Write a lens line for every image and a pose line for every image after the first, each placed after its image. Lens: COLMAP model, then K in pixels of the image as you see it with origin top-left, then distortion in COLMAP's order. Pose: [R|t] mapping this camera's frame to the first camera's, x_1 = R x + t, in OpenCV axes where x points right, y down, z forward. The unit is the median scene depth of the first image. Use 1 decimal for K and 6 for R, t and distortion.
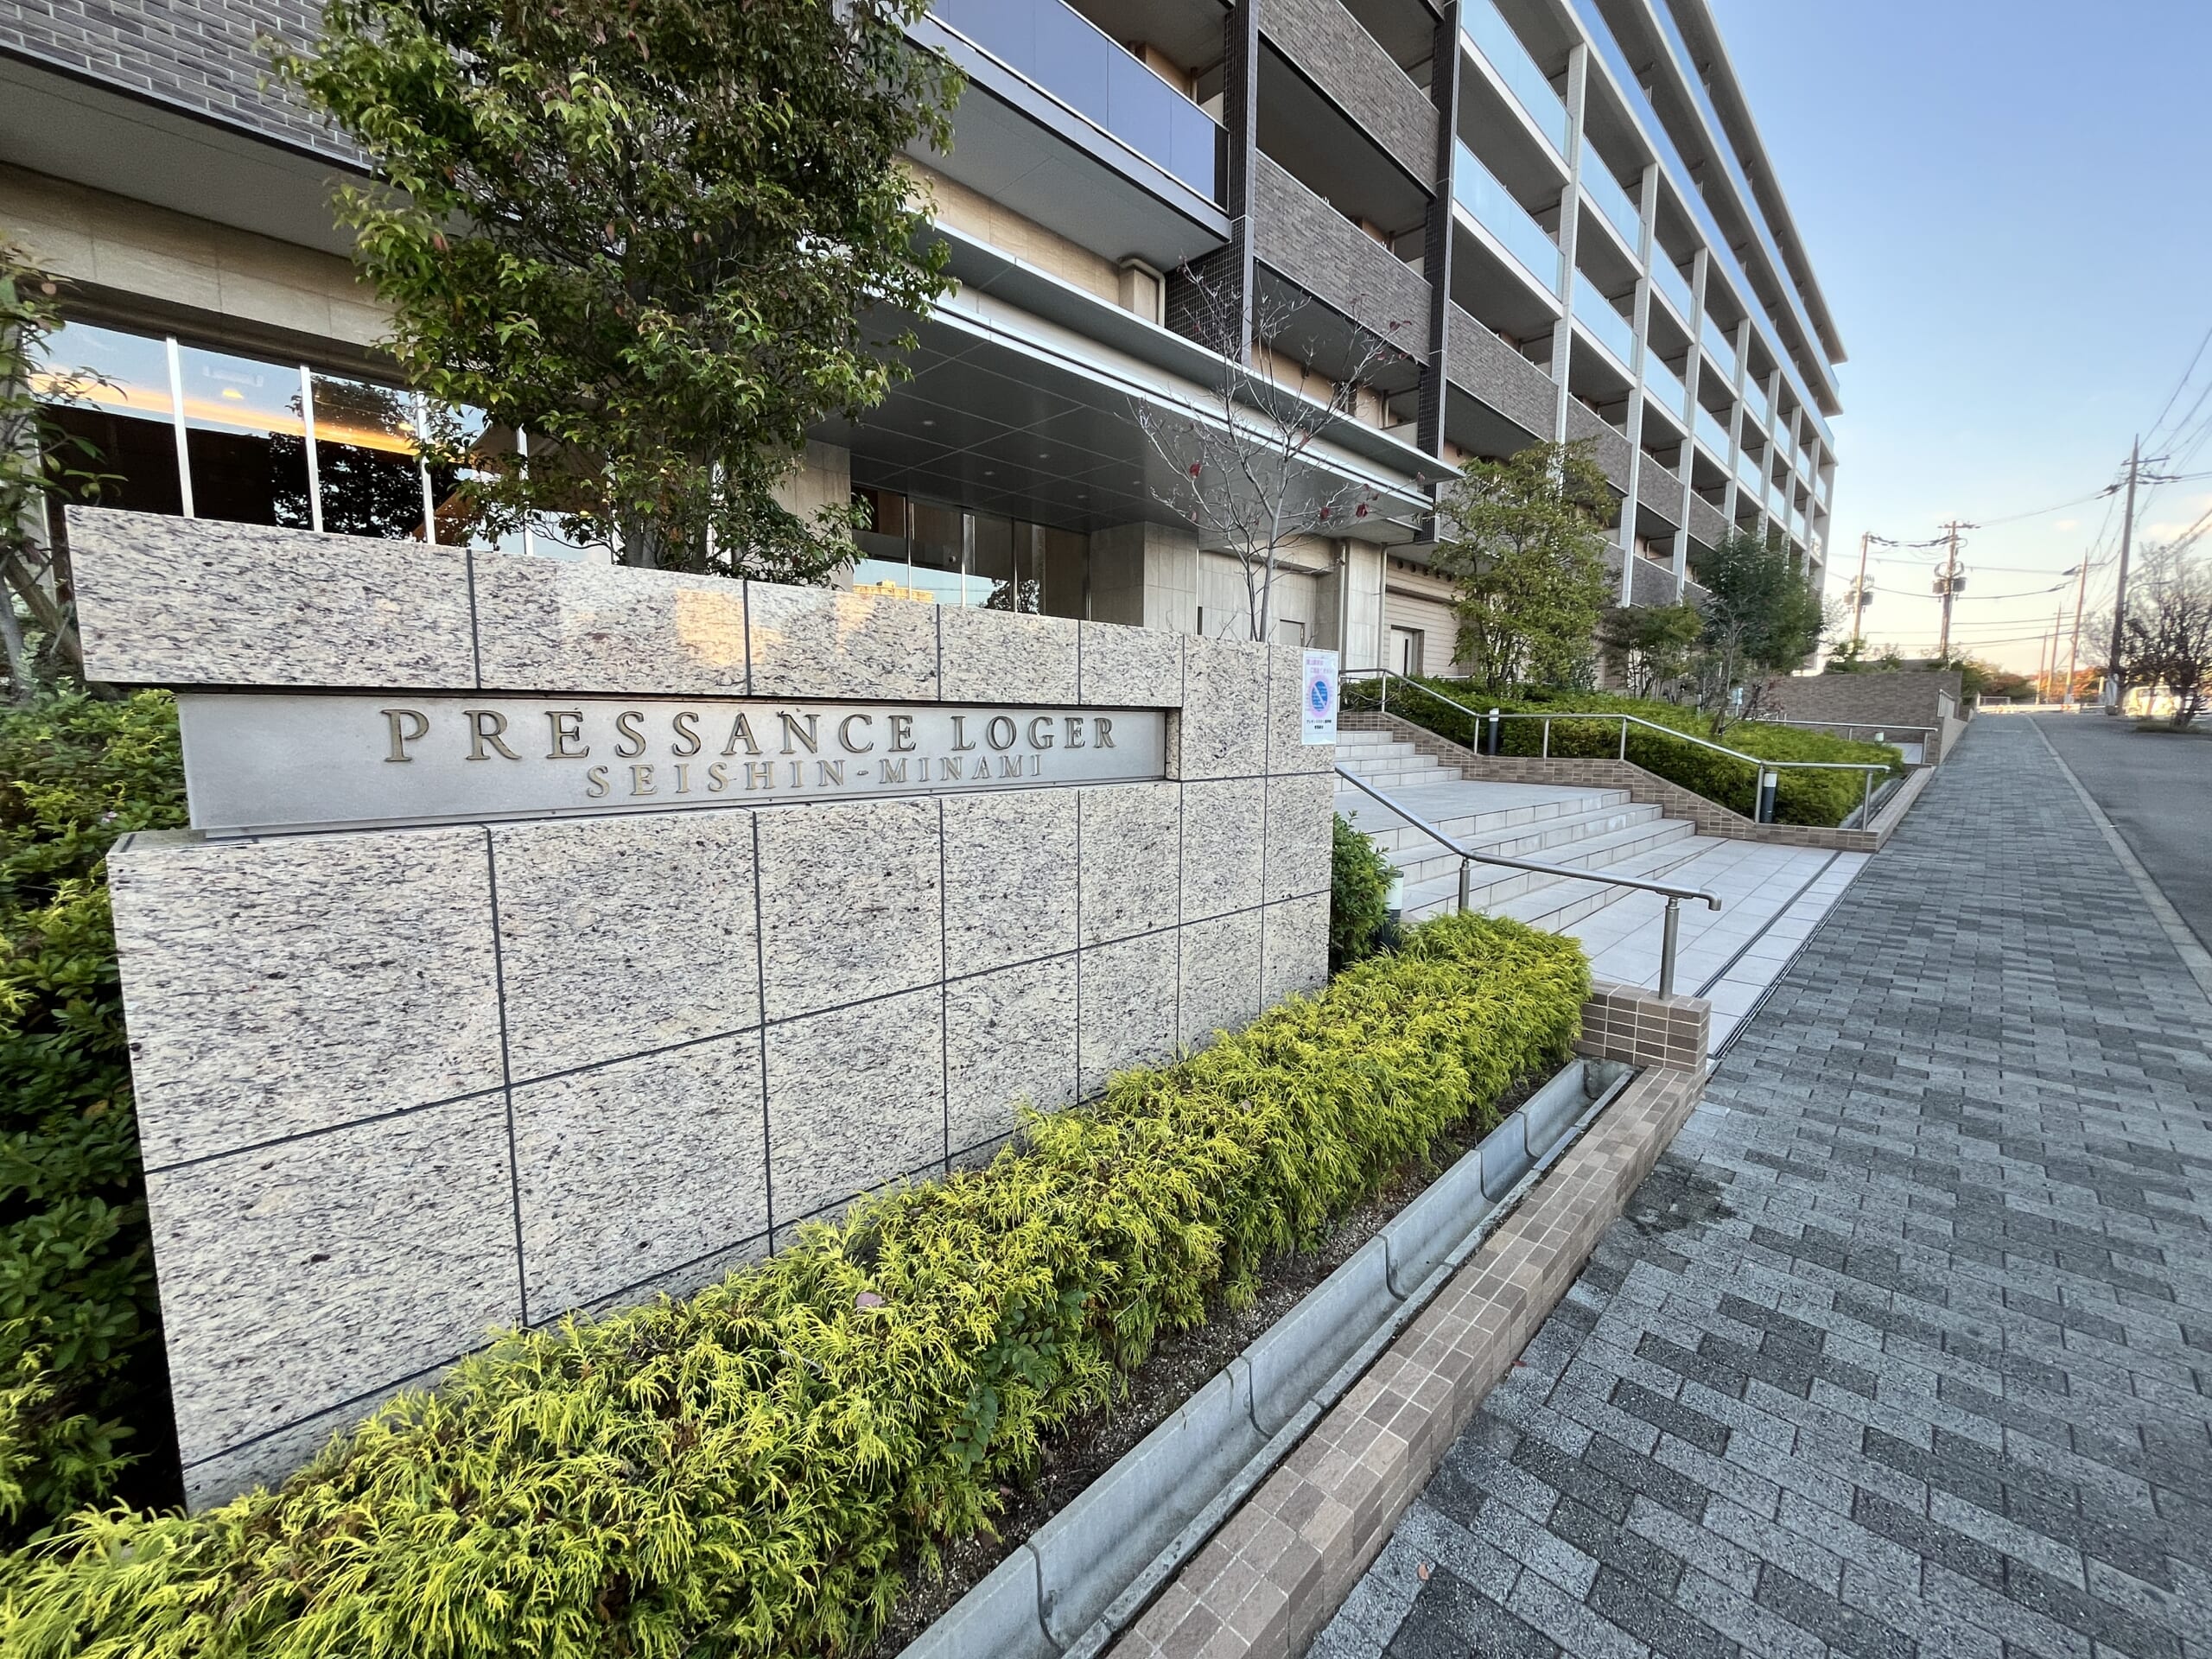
lens RADIAL K [[888.4, 0, 1107.0], [0, 888.4, 817.8], [0, 0, 1]] dist [-0.000599, -0.000285]
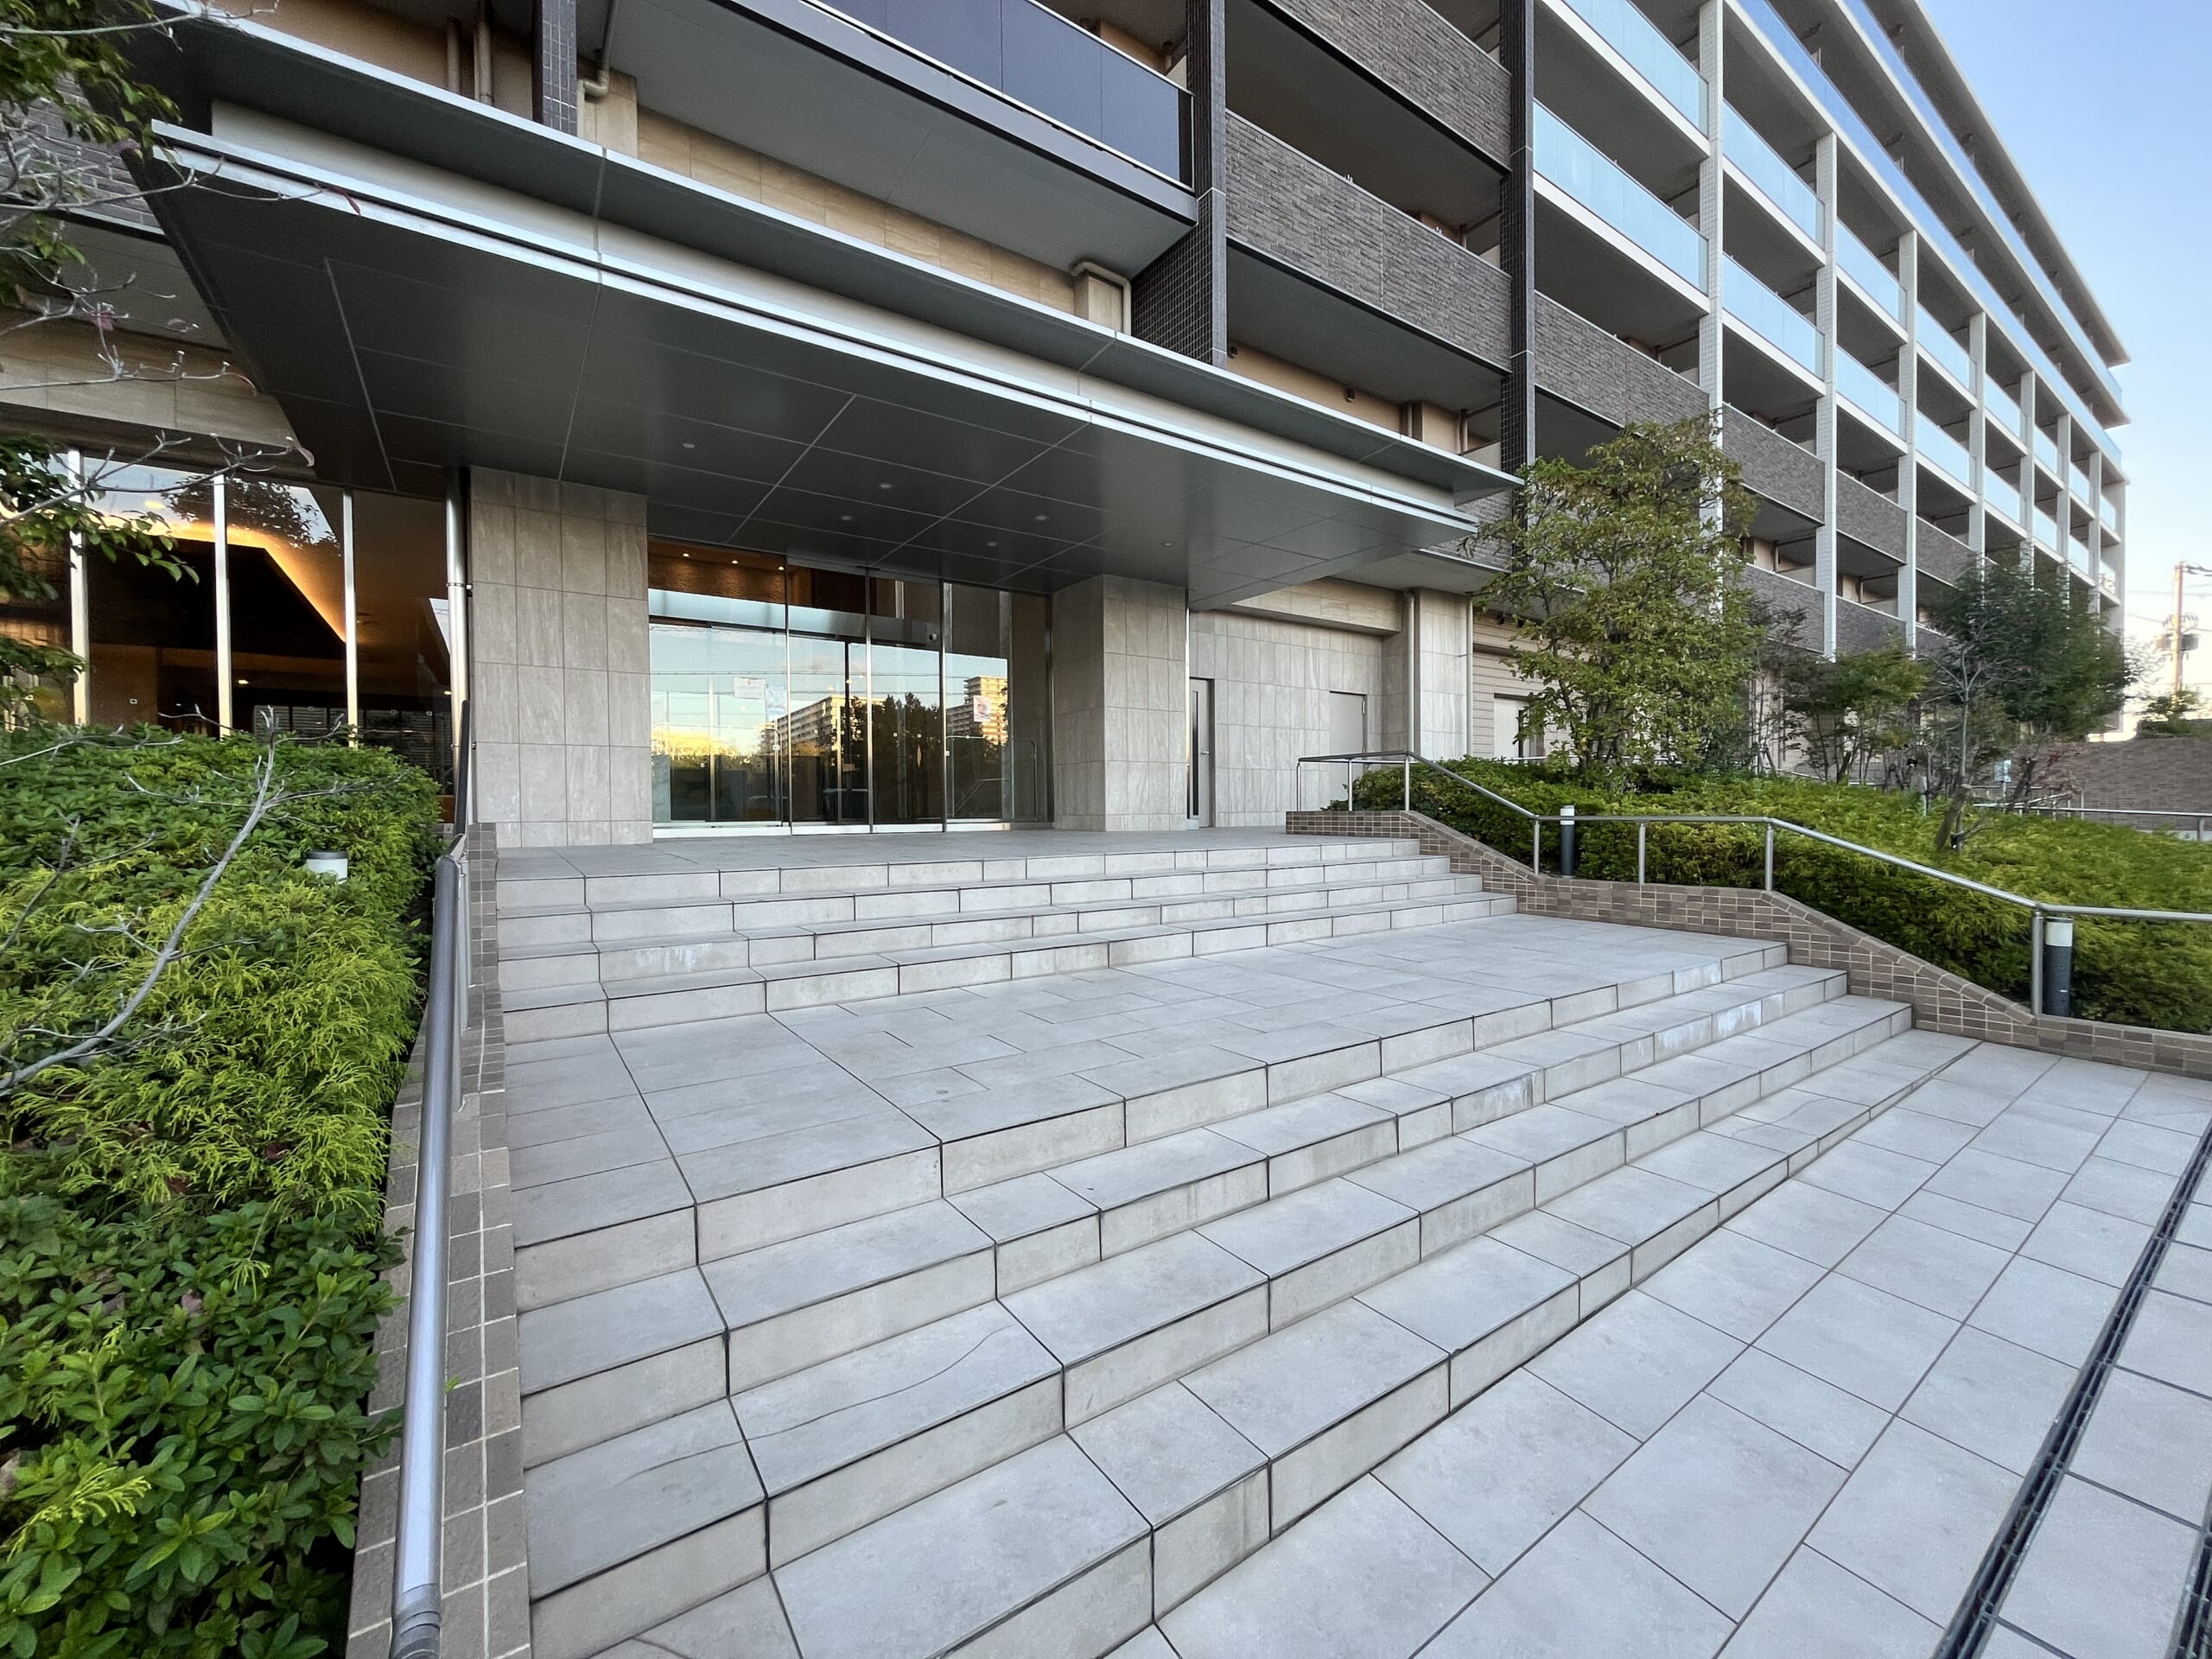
lens RADIAL K [[888.4, 0, 1108.0], [0, 888.4, 820.9], [0, 0, 1]] dist [-0.000599, -0.000285]
pose [[0.983124, -0.012467, -0.182518, 0.142393], [-0.004326, 0.995812, -0.091323, -0.032041], [0.182892, 0.090571, 0.978952, 0.184233]]
